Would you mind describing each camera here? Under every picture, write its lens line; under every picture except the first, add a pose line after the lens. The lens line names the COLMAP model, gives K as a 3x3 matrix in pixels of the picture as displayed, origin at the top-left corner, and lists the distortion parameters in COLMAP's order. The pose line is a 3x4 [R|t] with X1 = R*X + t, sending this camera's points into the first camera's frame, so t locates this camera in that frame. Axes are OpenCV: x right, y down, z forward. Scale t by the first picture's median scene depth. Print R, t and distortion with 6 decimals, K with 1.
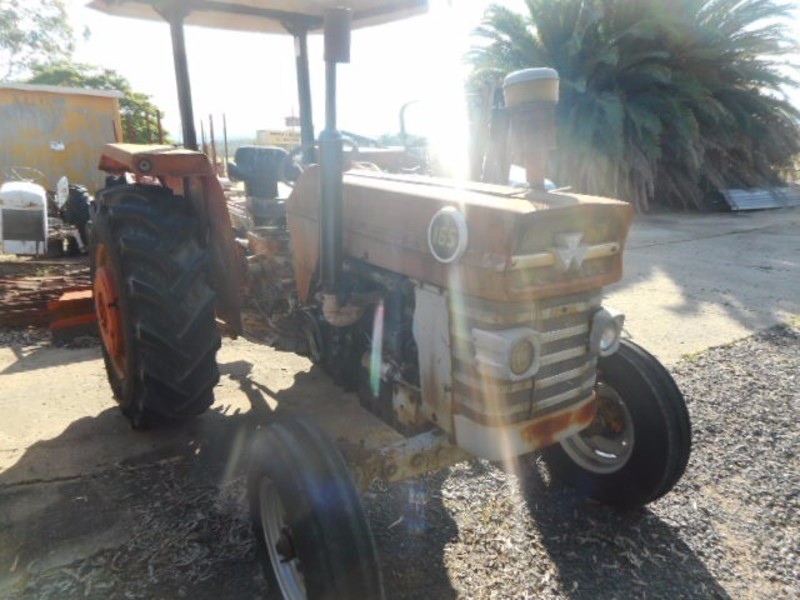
lens RADIAL K [[613.4, 0, 403.7], [0, 613.4, 299.2], [0, 0, 1]] dist [0.028514, -0.018148]
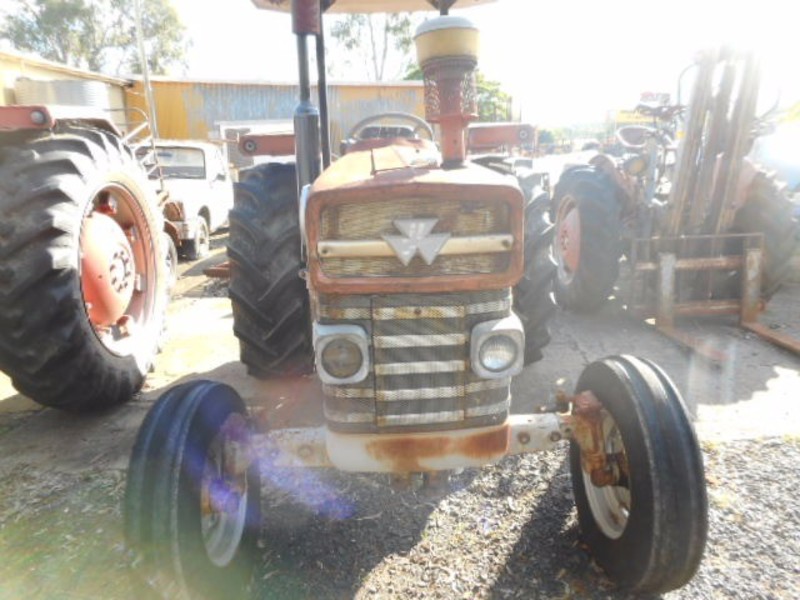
lens RADIAL K [[613.4, 0, 403.7], [0, 613.4, 299.2], [0, 0, 1]] dist [0.028514, -0.018148]
pose [[0.845571, 0.112758, -0.521819, 0.496046], [-0.098389, 0.993612, 0.055273, -0.032009], [0.524718, 0.004604, 0.851263, 0.212702]]
